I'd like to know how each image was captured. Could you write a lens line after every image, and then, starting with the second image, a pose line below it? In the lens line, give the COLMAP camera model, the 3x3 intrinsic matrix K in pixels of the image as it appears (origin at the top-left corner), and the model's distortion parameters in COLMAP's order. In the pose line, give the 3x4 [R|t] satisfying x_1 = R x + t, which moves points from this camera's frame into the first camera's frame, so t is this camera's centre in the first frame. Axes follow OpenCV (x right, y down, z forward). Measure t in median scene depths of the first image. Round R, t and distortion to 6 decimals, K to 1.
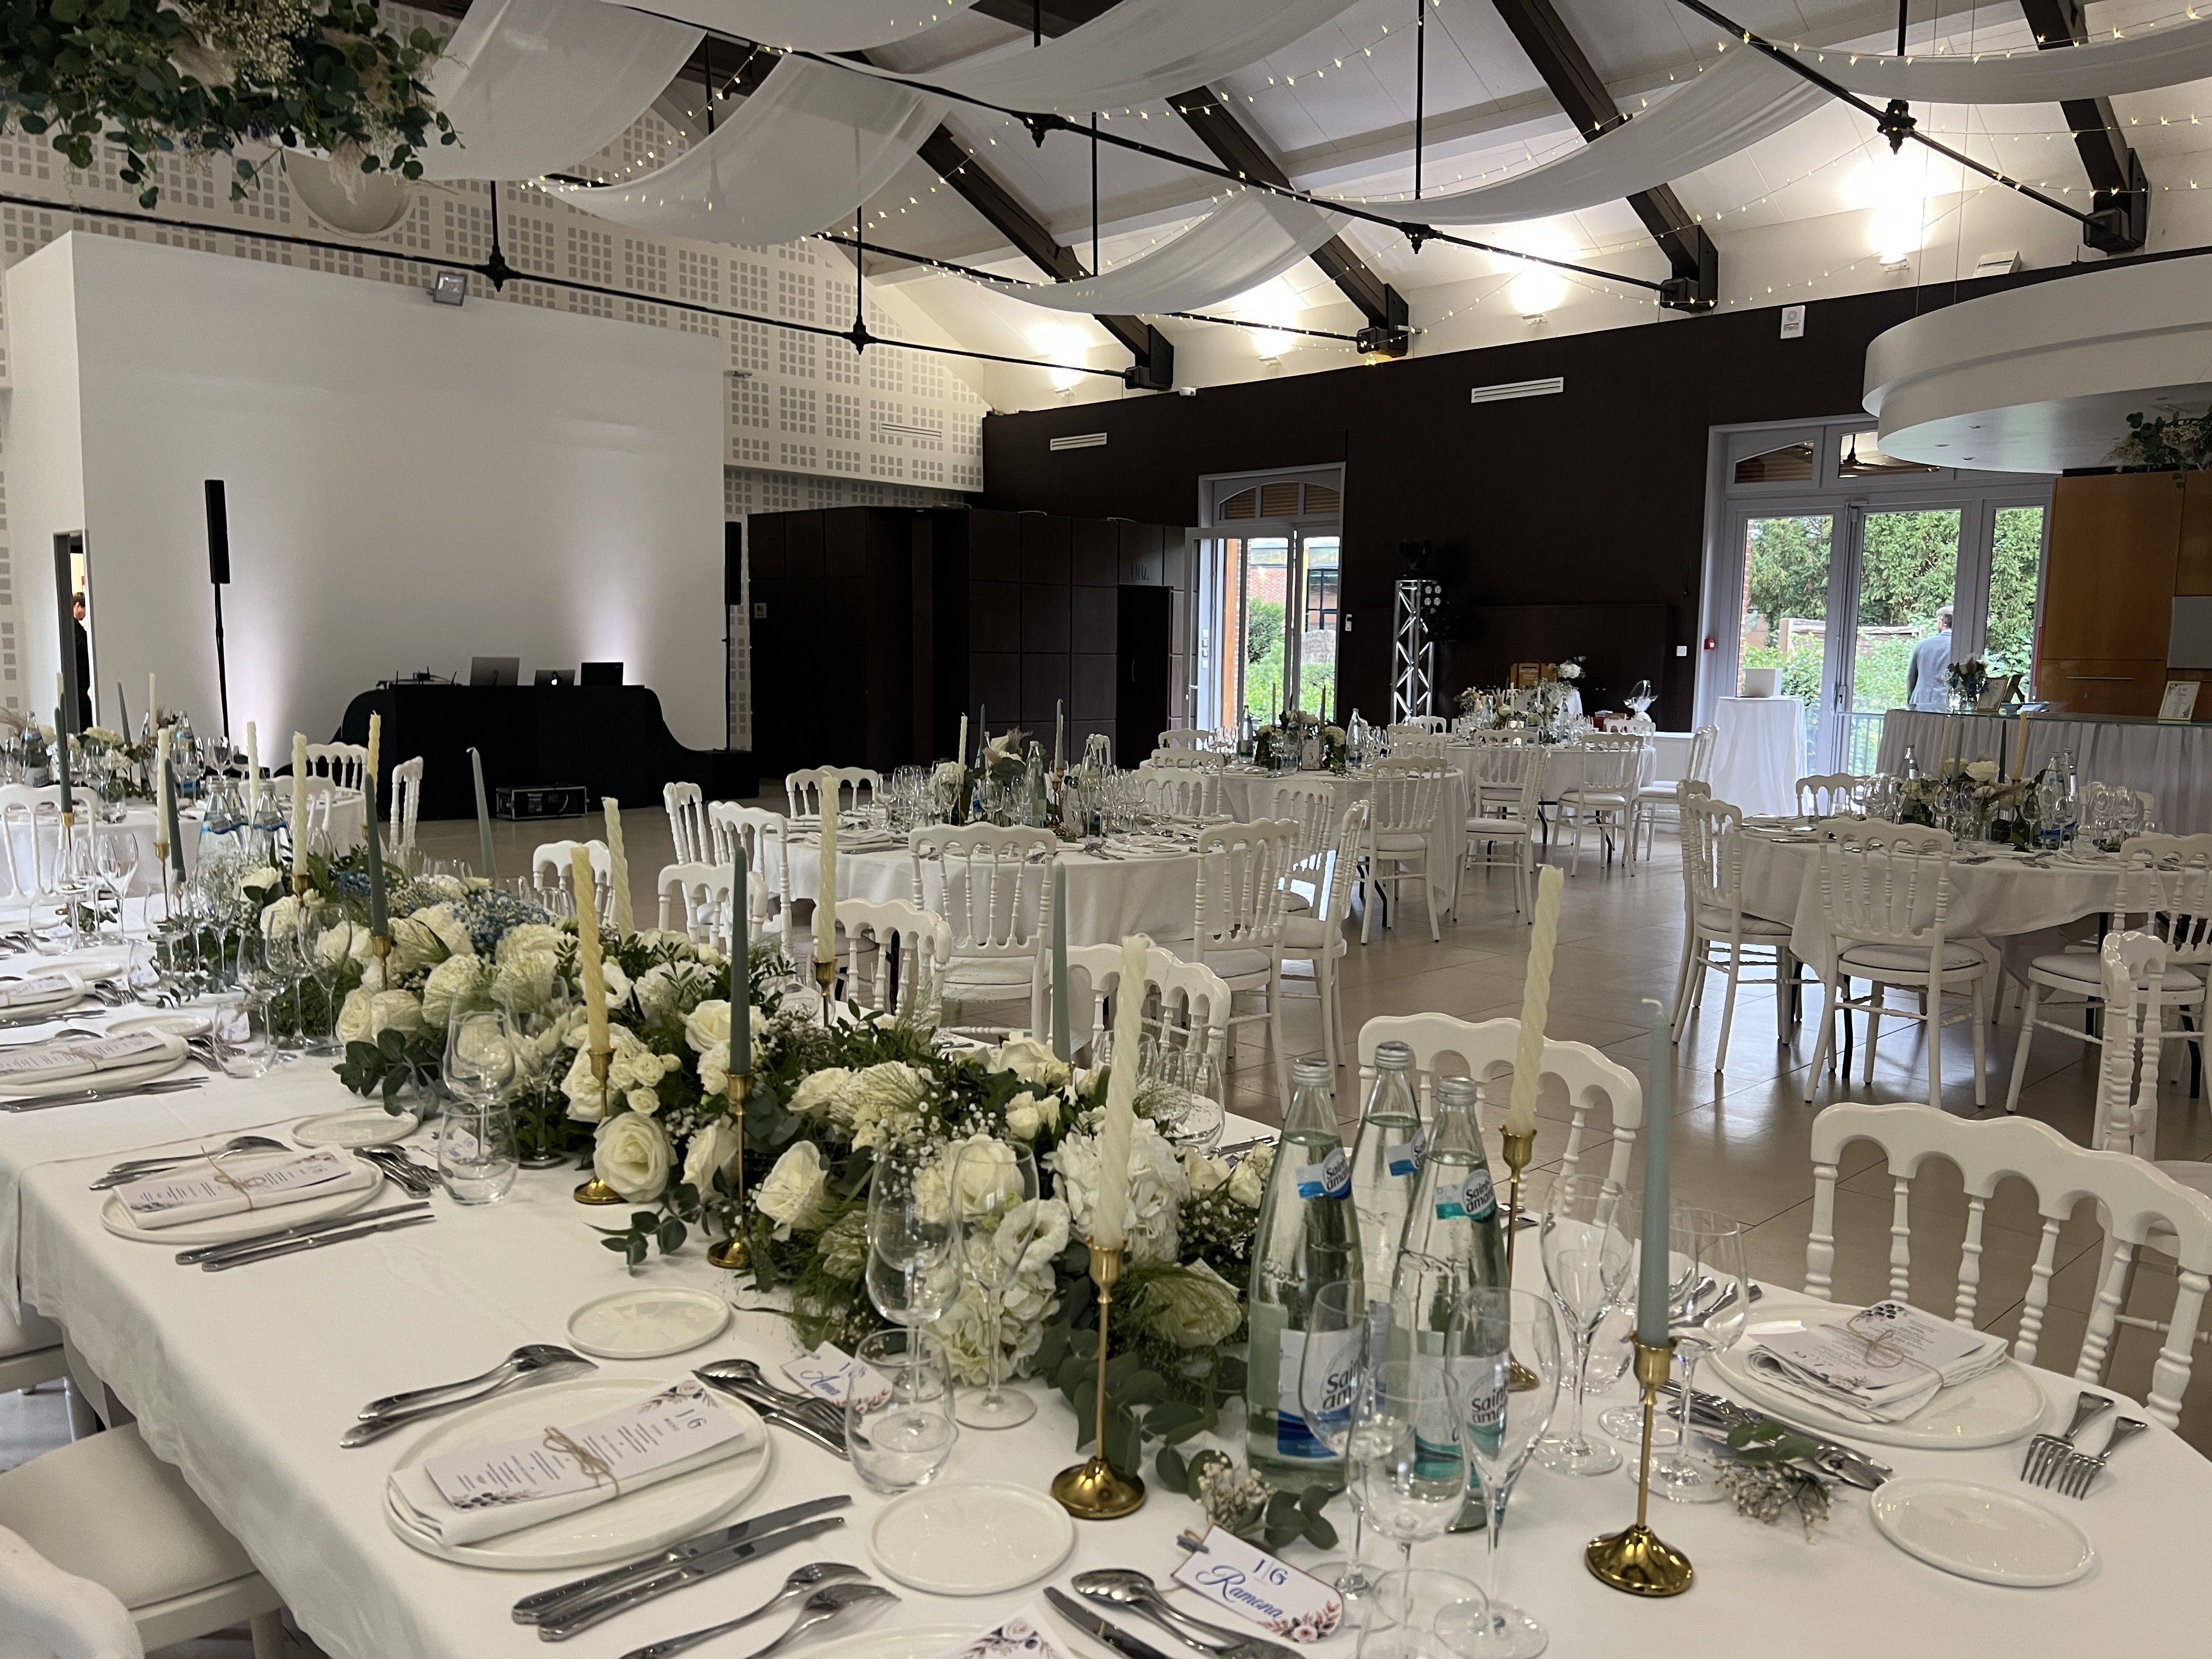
lens RADIAL K [[1657.1, 0, 1106.0], [0, 1657.1, 829.5], [0, 0, 1]] dist [0.070878, -0.084444]
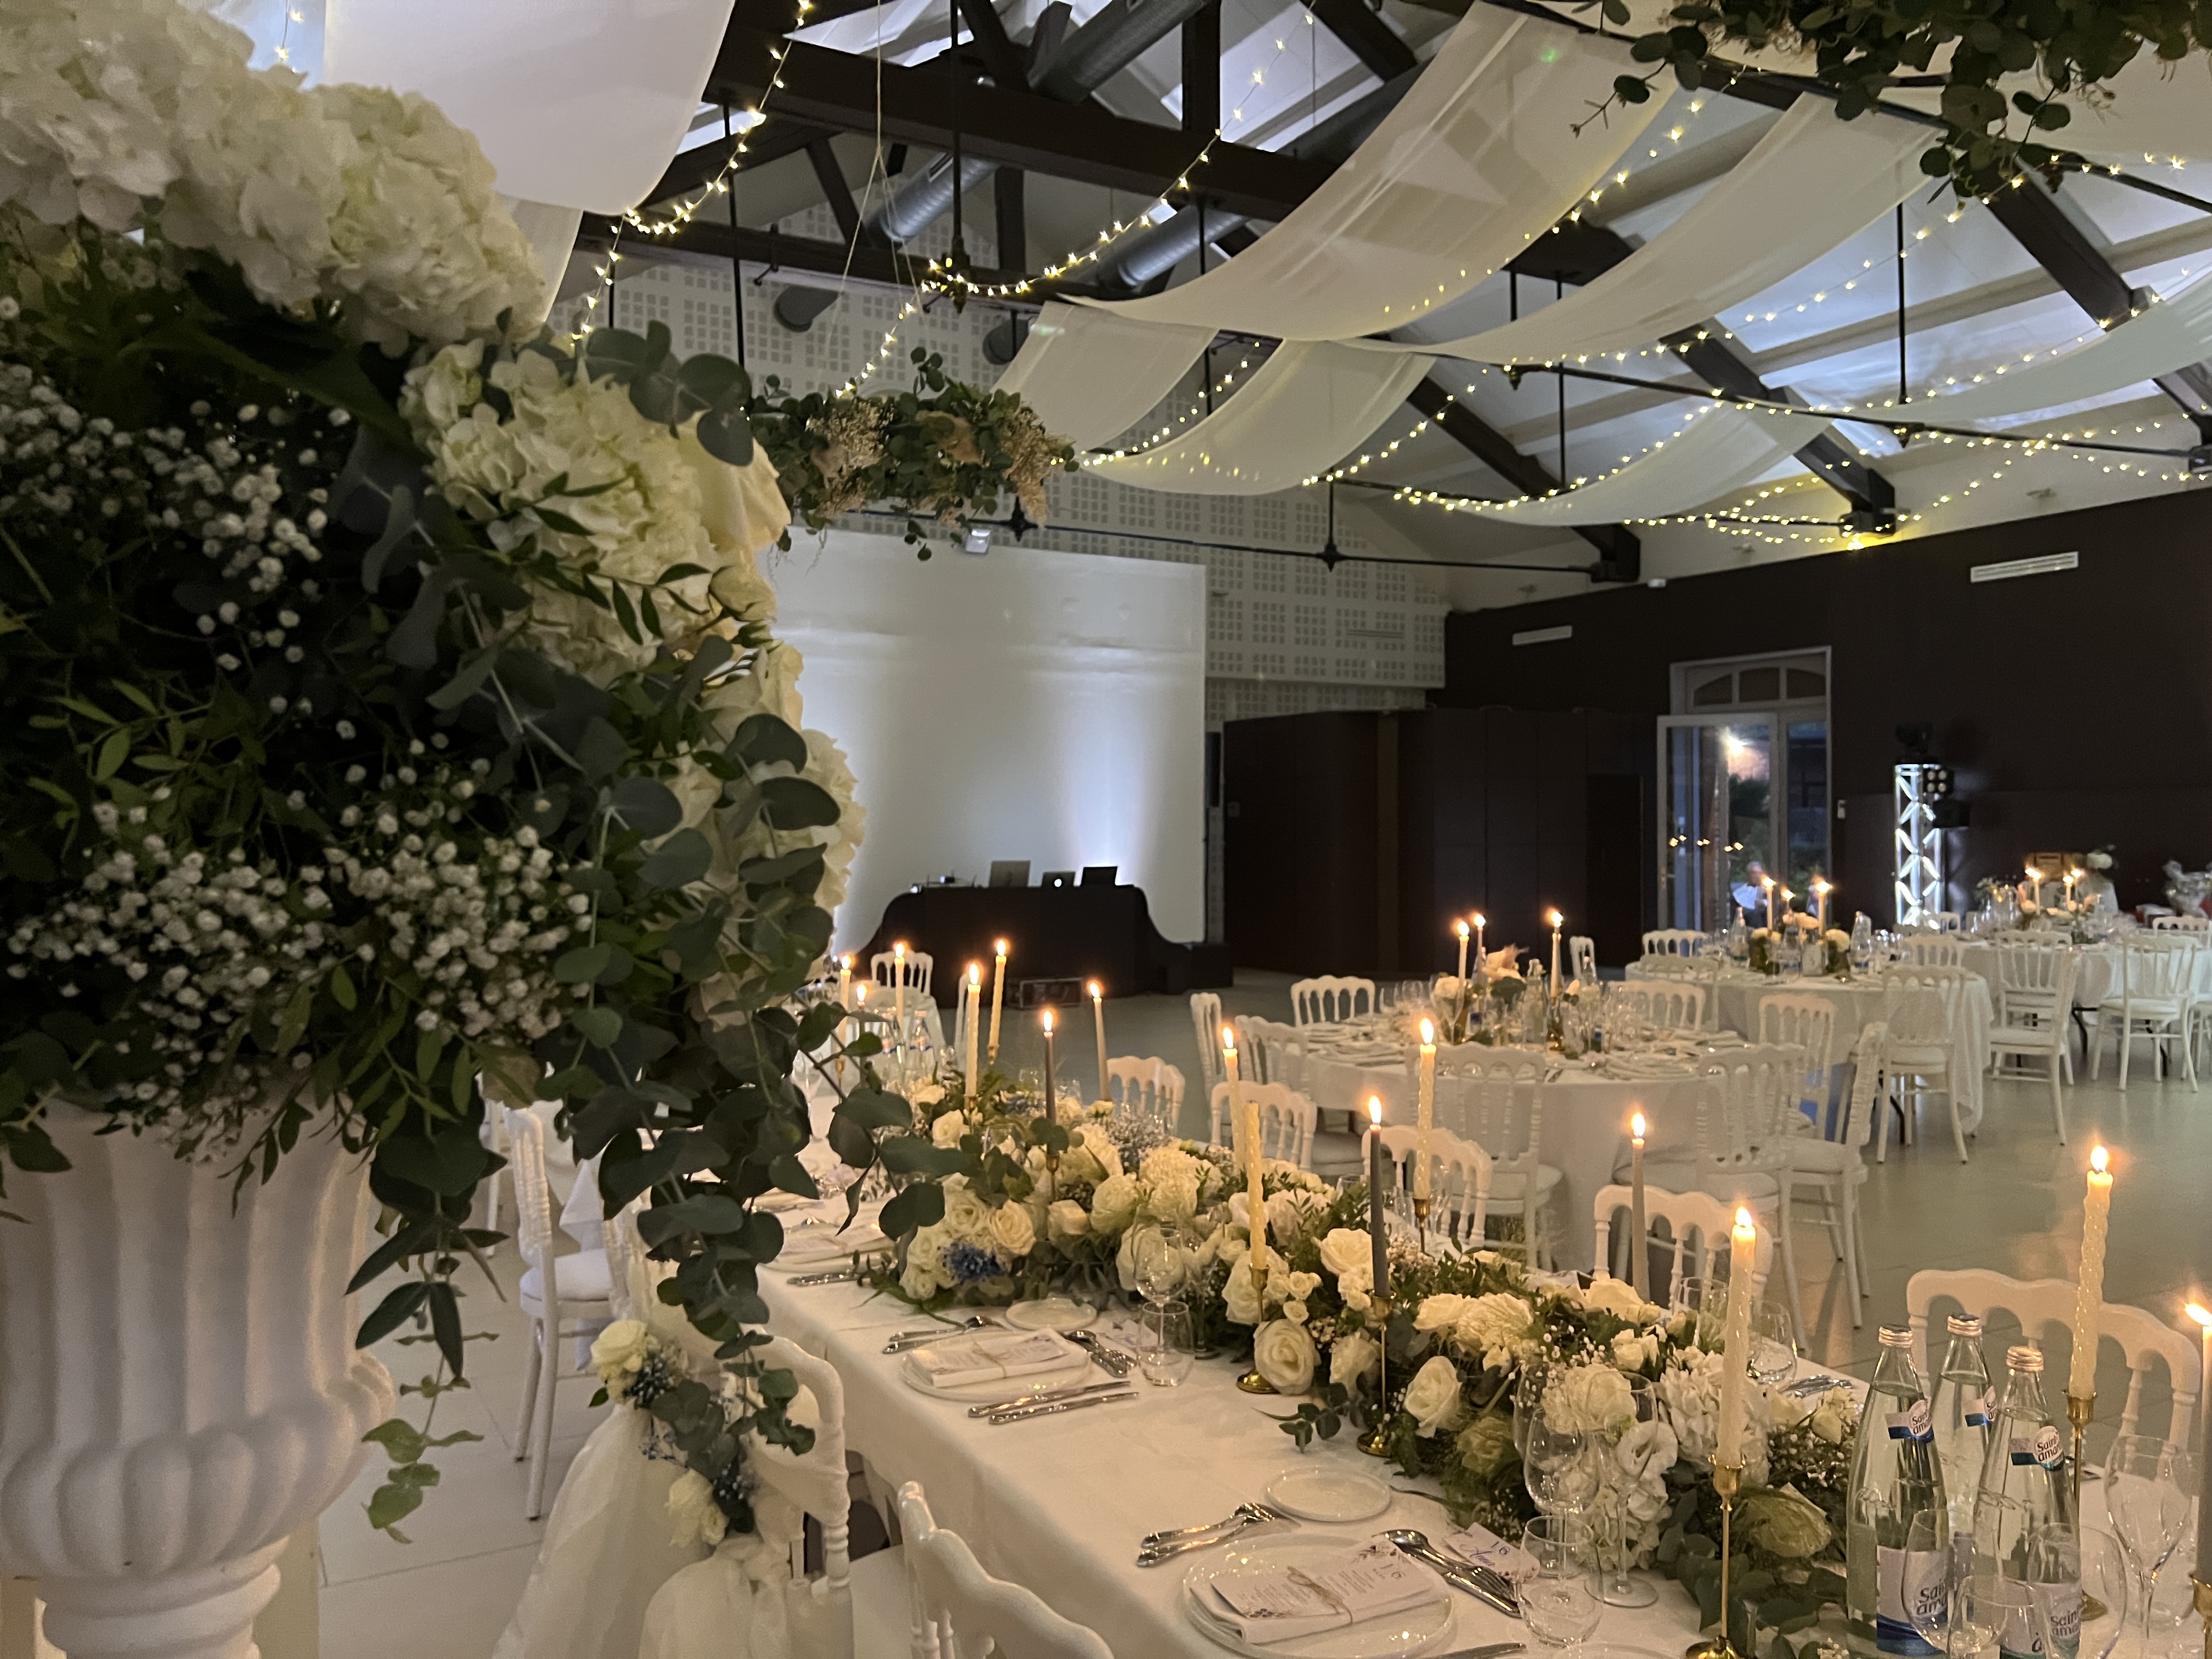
lens RADIAL K [[1657.1, 0, 1106.0], [0, 1657.1, 829.5], [0, 0, 1]] dist [0.070878, -0.084444]
pose [[0.964967, -0.016764, -0.261834, -0.081370], [-0.010752, 0.994592, -0.103302, -0.070722], [0.262150, 0.102498, 0.959568, -0.297486]]
